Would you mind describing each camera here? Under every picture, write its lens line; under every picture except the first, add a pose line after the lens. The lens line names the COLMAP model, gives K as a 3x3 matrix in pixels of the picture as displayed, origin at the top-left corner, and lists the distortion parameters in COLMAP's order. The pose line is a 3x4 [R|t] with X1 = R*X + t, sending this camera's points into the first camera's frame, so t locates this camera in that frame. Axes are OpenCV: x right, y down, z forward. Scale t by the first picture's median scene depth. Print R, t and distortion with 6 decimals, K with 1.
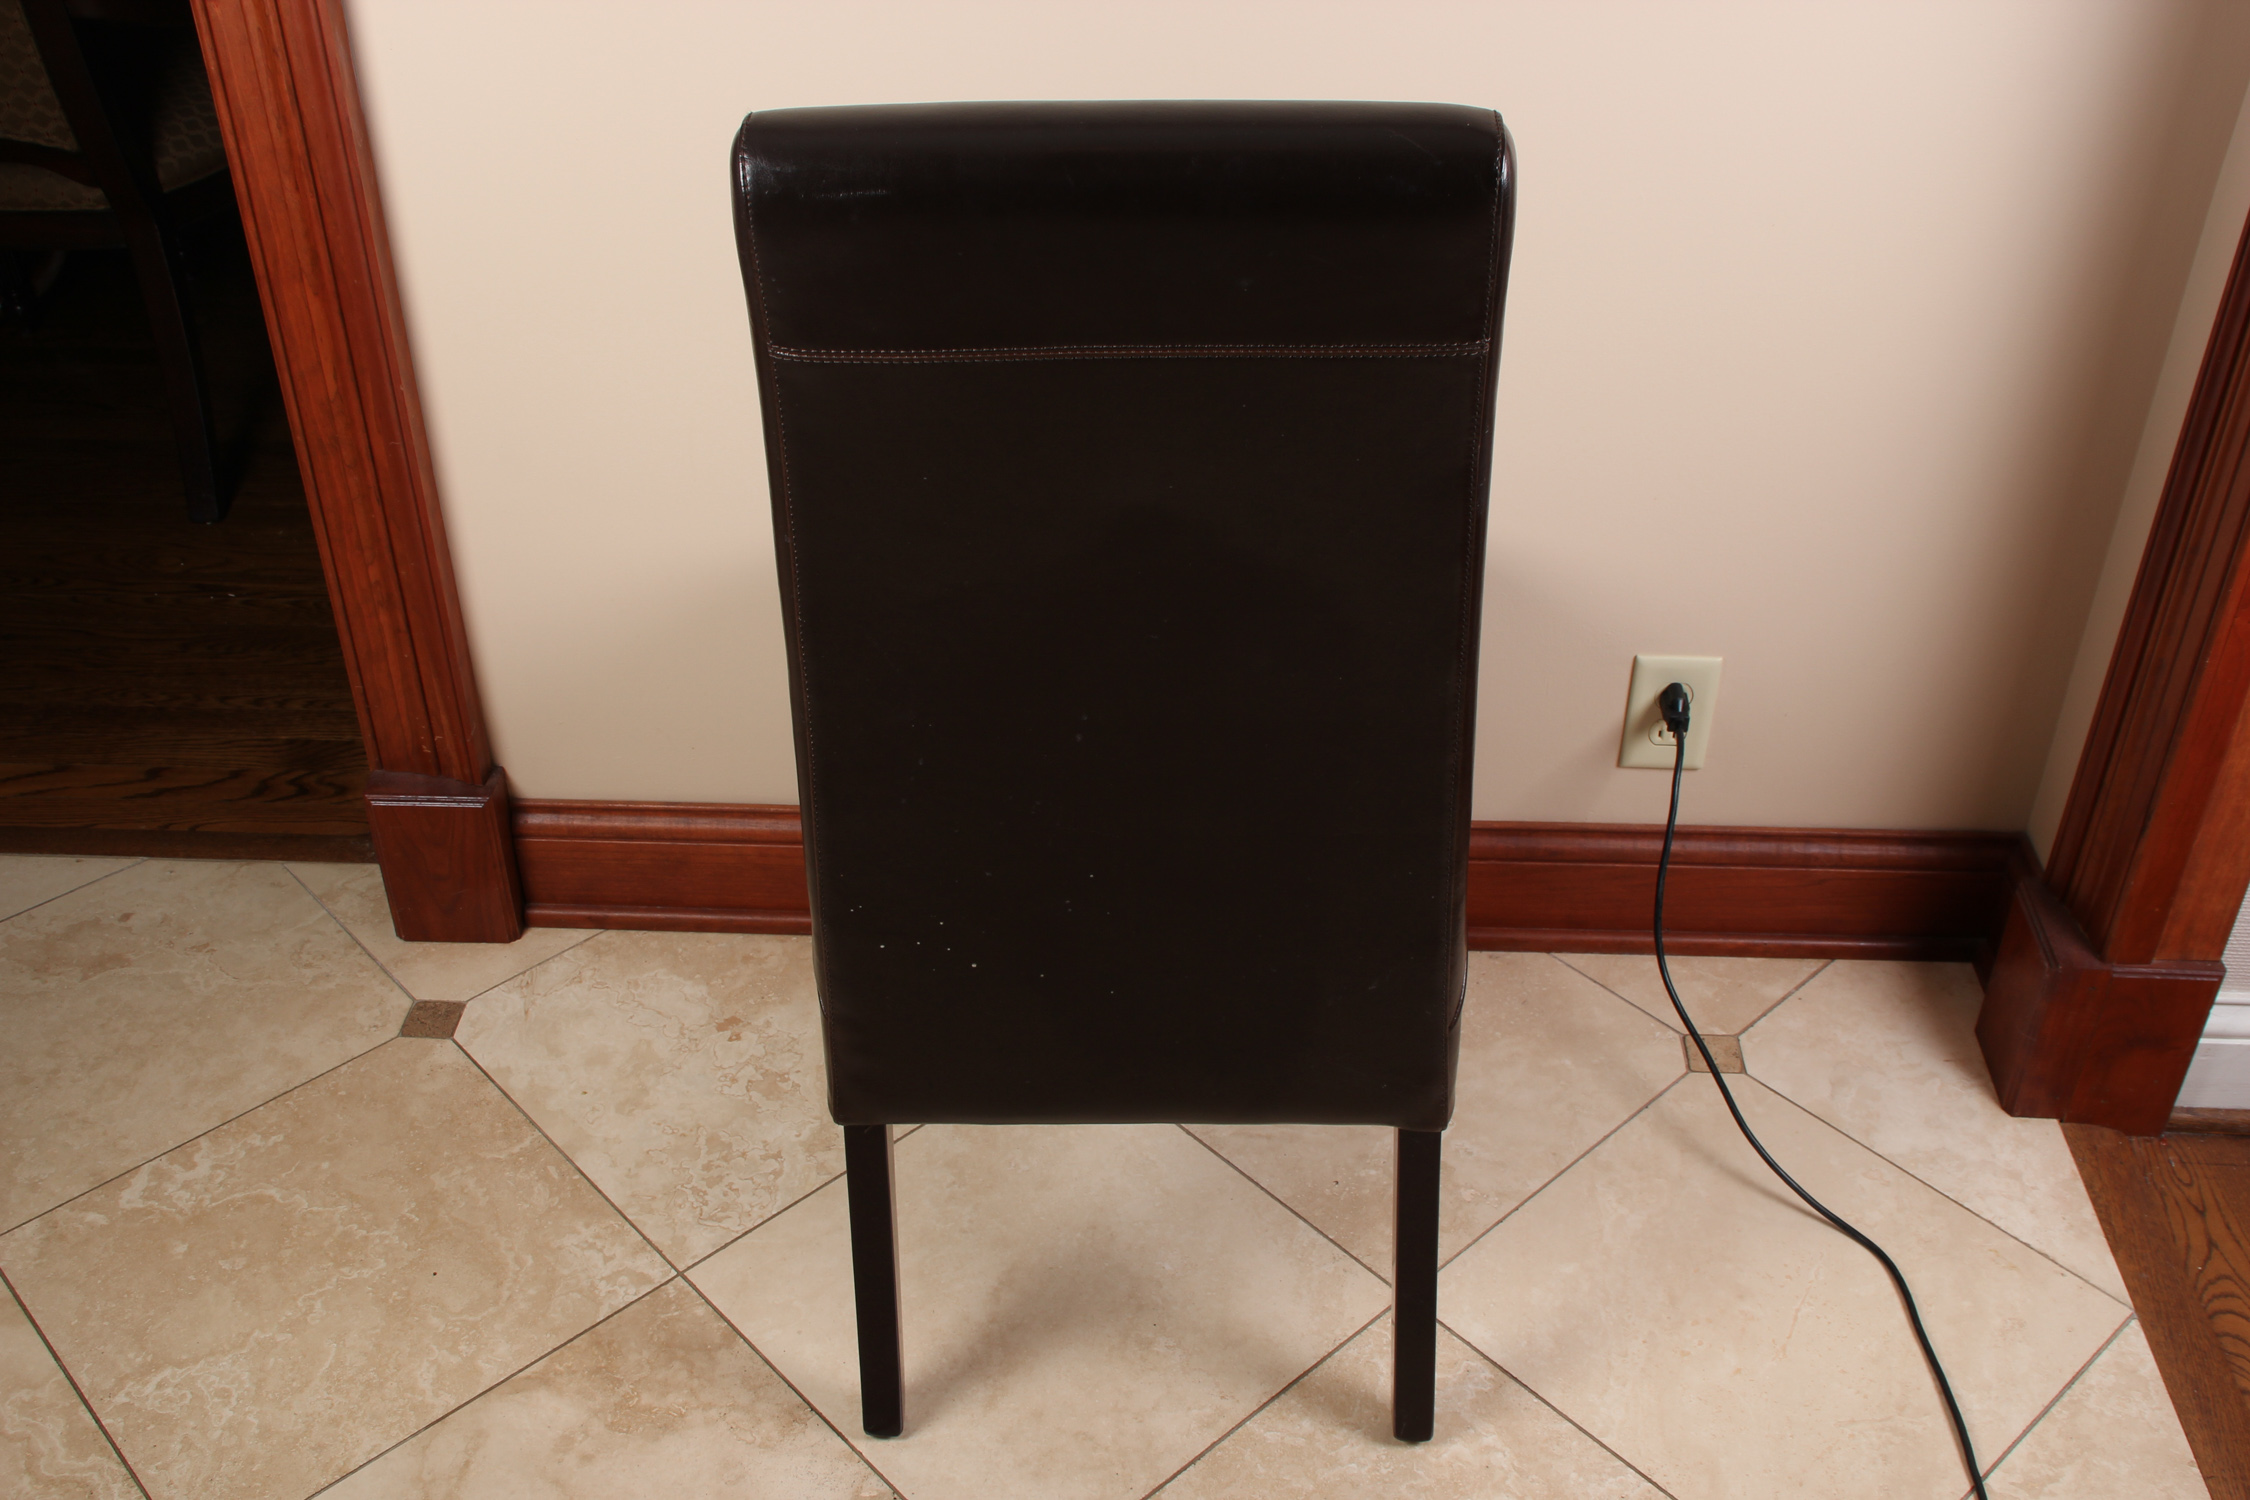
lens RADIAL K [[2217.3, 0, 1132.6], [0, 2217.3, 754.3], [0, 0, 1]] dist [-0.101700, 0.000000]
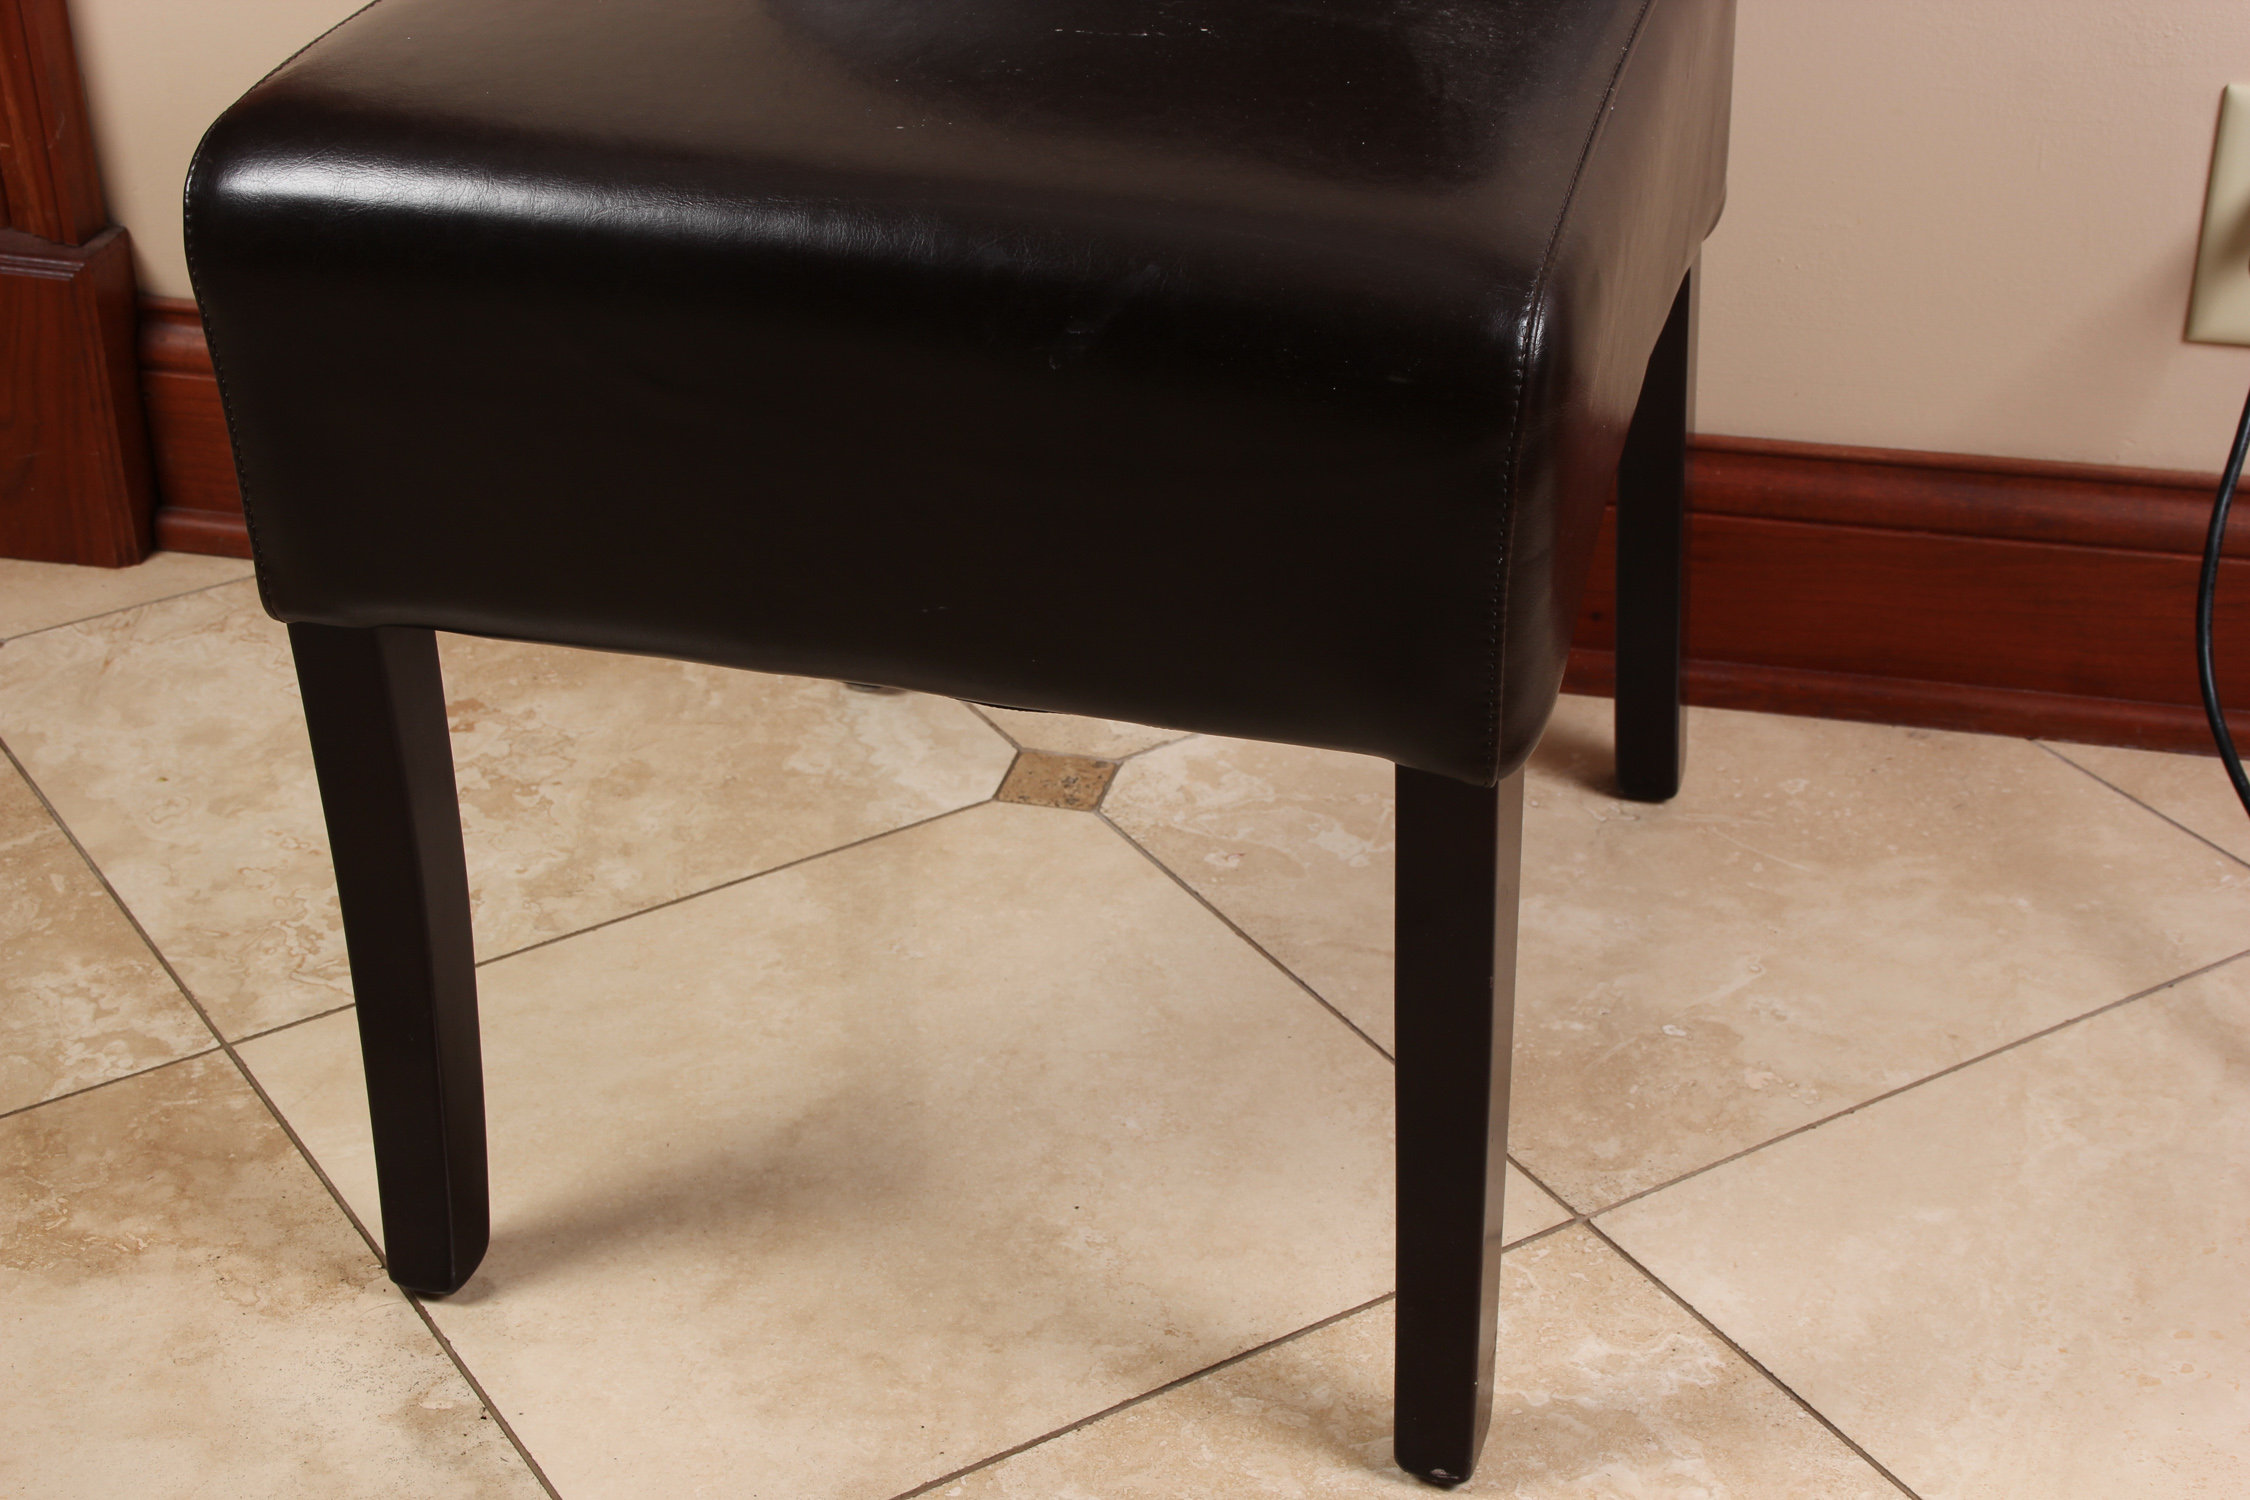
lens RADIAL K [[3741.6, 0, 1113.6], [0, 3741.6, 759.5], [0, 0, 1]] dist [0.161277, 0.000000]
pose [[0.981663, 0.089009, -0.168569, 0.147224], [-0.102423, 0.992088, -0.072607, 0.206142], [0.160772, 0.088541, 0.983012, 0.128616]]
